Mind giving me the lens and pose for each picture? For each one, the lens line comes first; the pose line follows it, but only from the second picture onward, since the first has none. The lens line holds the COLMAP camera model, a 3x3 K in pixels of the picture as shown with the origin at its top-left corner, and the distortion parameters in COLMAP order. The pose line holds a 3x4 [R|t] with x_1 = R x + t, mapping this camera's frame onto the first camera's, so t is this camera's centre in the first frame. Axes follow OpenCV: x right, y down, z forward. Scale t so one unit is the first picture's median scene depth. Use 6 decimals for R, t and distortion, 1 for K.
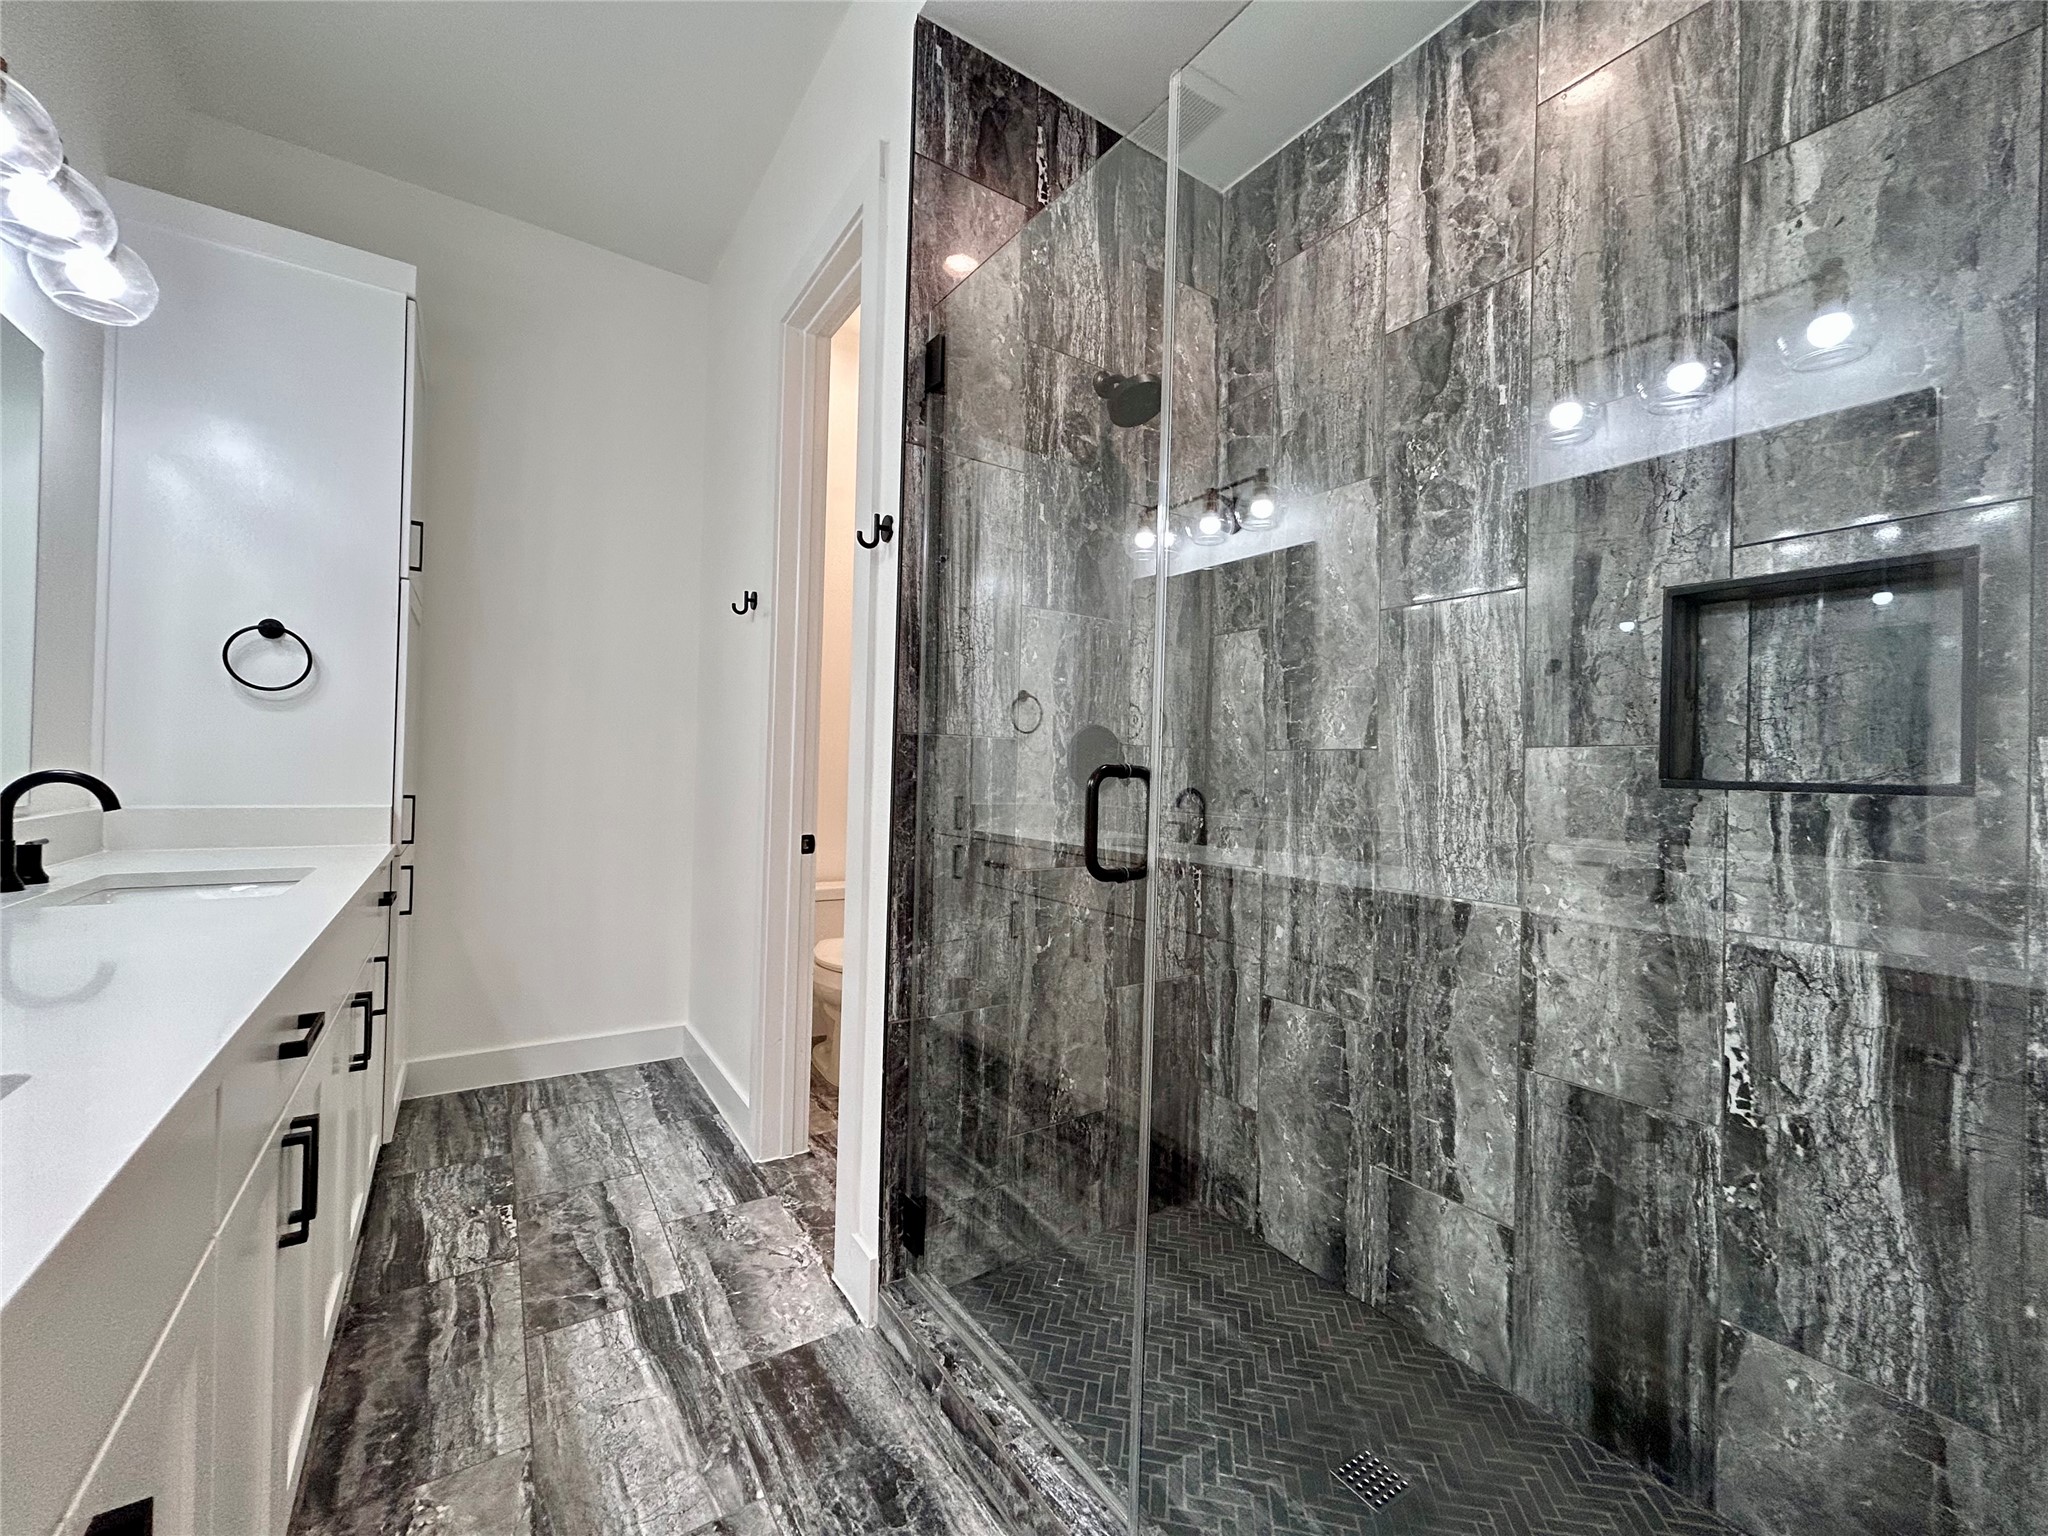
lens RADIAL K [[824.1, 0, 1028.2], [0, 824.1, 767.9], [0, 0, 1]] dist [0.001342, 0.001836]
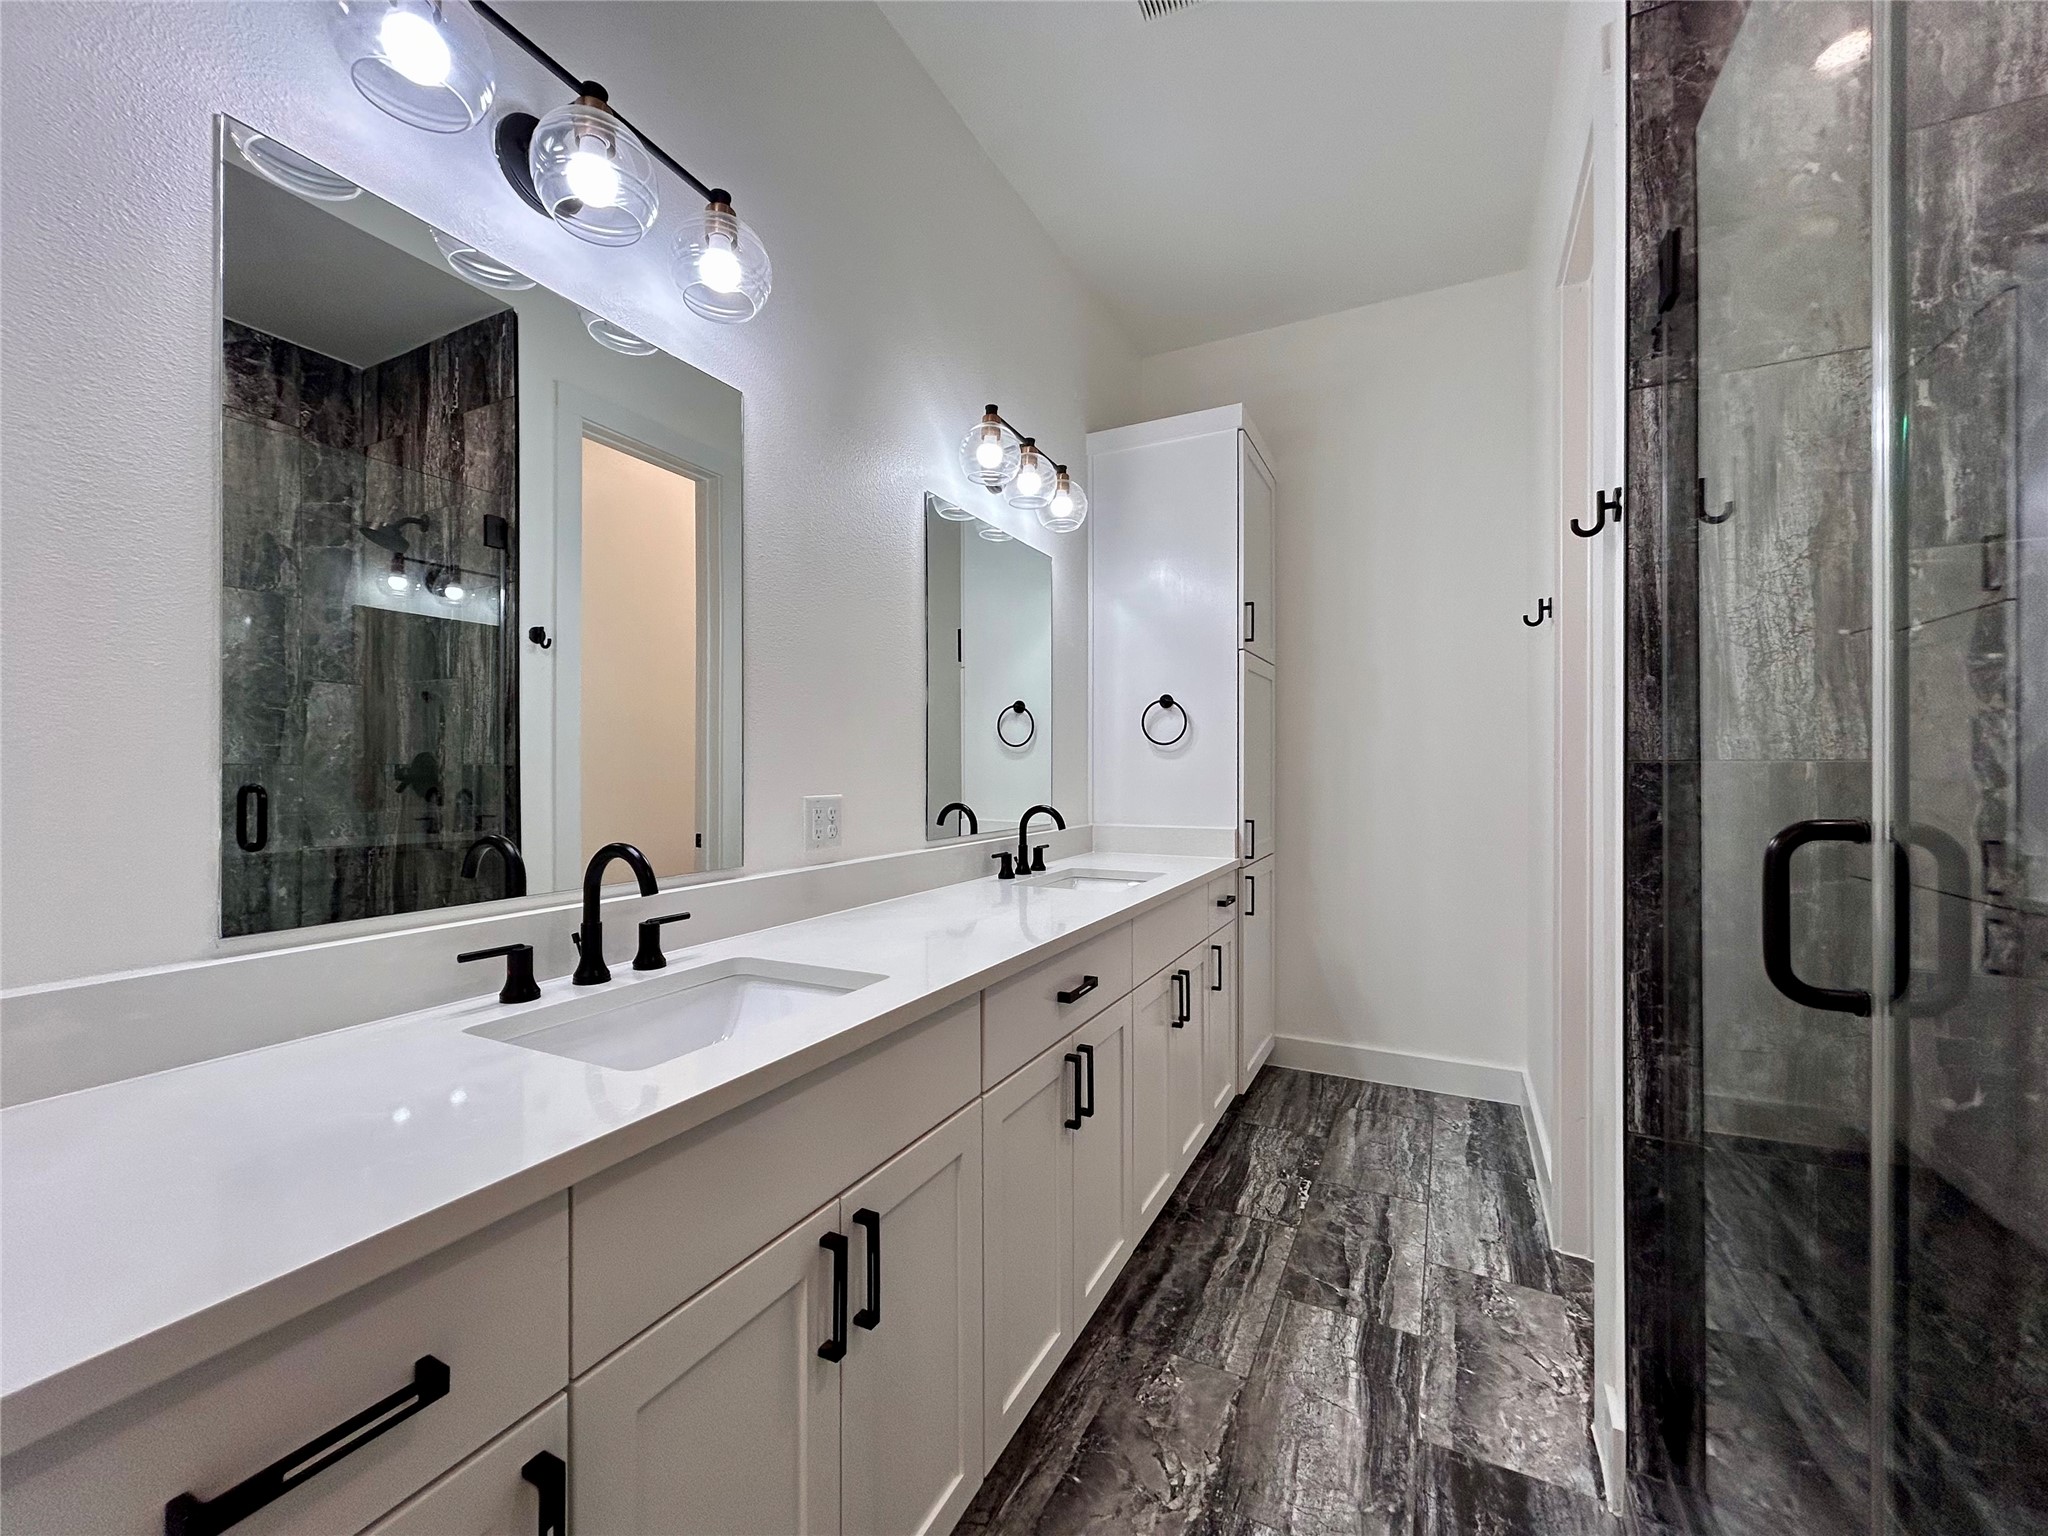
lens RADIAL K [[824.1, 0, 1024.9], [0, 824.1, 767.9], [0, 0, 1]] dist [0.001342, 0.001836]
pose [[0.489678, -0.030203, -0.871380, 0.229051], [0.014773, 0.999544, -0.026343, -0.023254], [0.871778, 0.000027, 0.489900, 0.109739]]
